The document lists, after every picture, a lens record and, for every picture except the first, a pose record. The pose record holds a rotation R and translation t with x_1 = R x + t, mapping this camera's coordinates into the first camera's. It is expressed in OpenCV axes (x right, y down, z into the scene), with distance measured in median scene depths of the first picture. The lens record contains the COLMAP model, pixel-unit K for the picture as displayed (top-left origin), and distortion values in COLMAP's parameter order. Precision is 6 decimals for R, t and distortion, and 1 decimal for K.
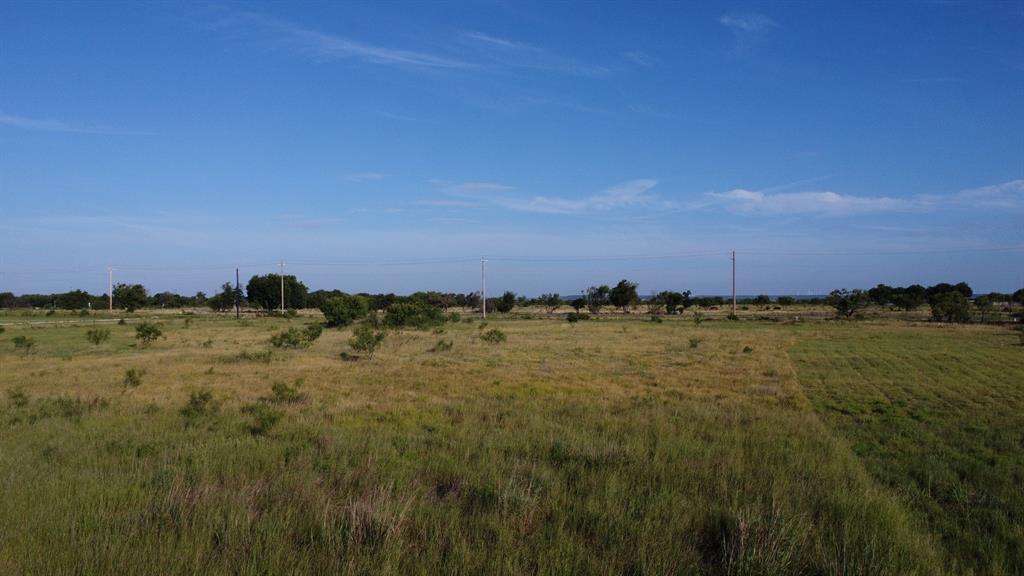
lens RADIAL K [[765.2, 0, 509.6], [0, 765.2, 298.7], [0, 0, 1]] dist [-0.002008, -0.004530]
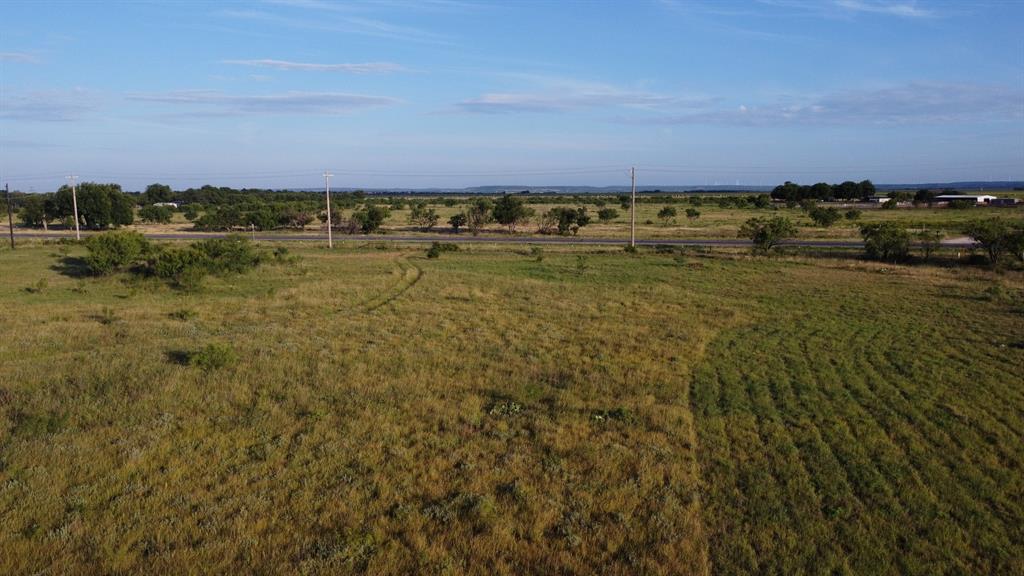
lens RADIAL K [[765.2, 0, 510.8], [0, 765.2, 281.6], [0, 0, 1]] dist [-0.002008, -0.004530]
pose [[0.993616, -0.014814, 0.111834, 0.051089], [0.001300, 0.992778, 0.119957, -0.027305], [-0.112804, -0.119046, 0.986460, 0.142380]]
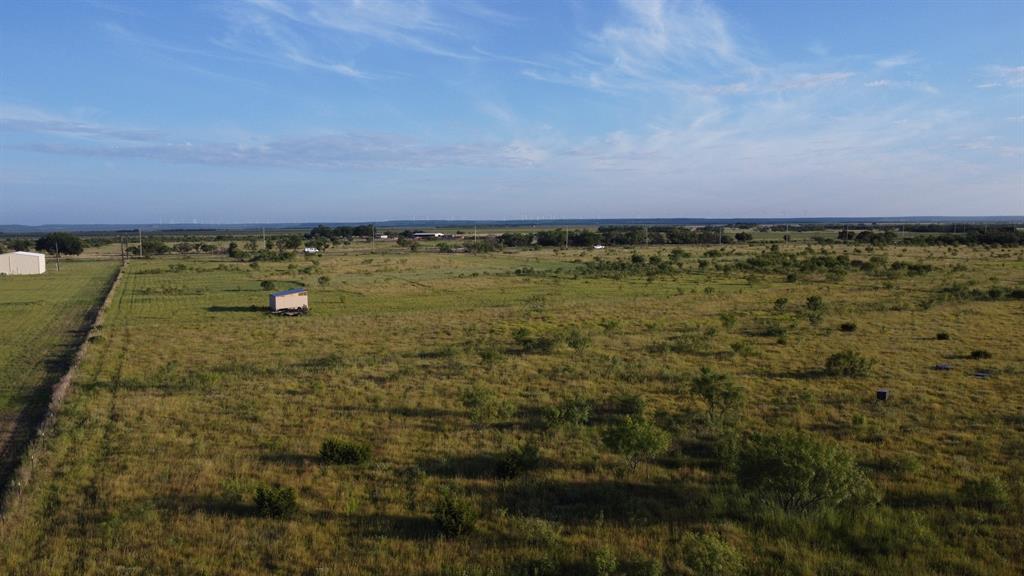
lens RADIAL K [[765.2, 0, 509.4], [0, 765.2, 294.9], [0, 0, 1]] dist [-0.002008, -0.004530]
pose [[0.701219, -0.068184, 0.709678, -0.676993], [0.005216, 0.995880, 0.090527, -0.037100], [-0.712927, -0.059777, 0.698686, -0.555535]]
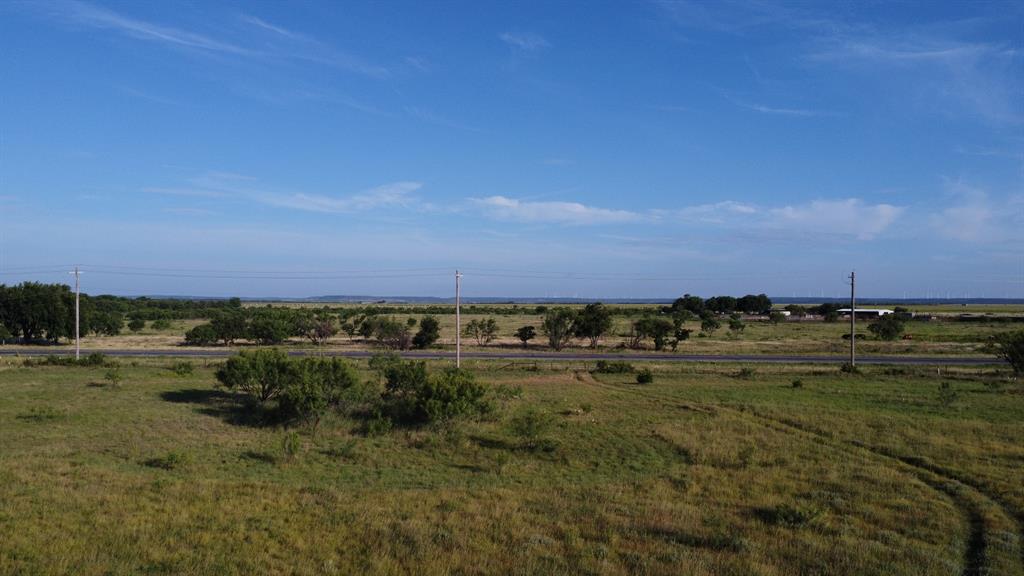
lens RADIAL K [[765.2, 0, 506.6], [0, 765.2, 281.9], [0, 0, 1]] dist [-0.002008, -0.004530]
pose [[0.951240, 0.017156, 0.307976, -0.145248], [-0.010019, 0.999644, -0.024739, -0.023107], [-0.308290, 0.020447, 0.951073, 0.311477]]
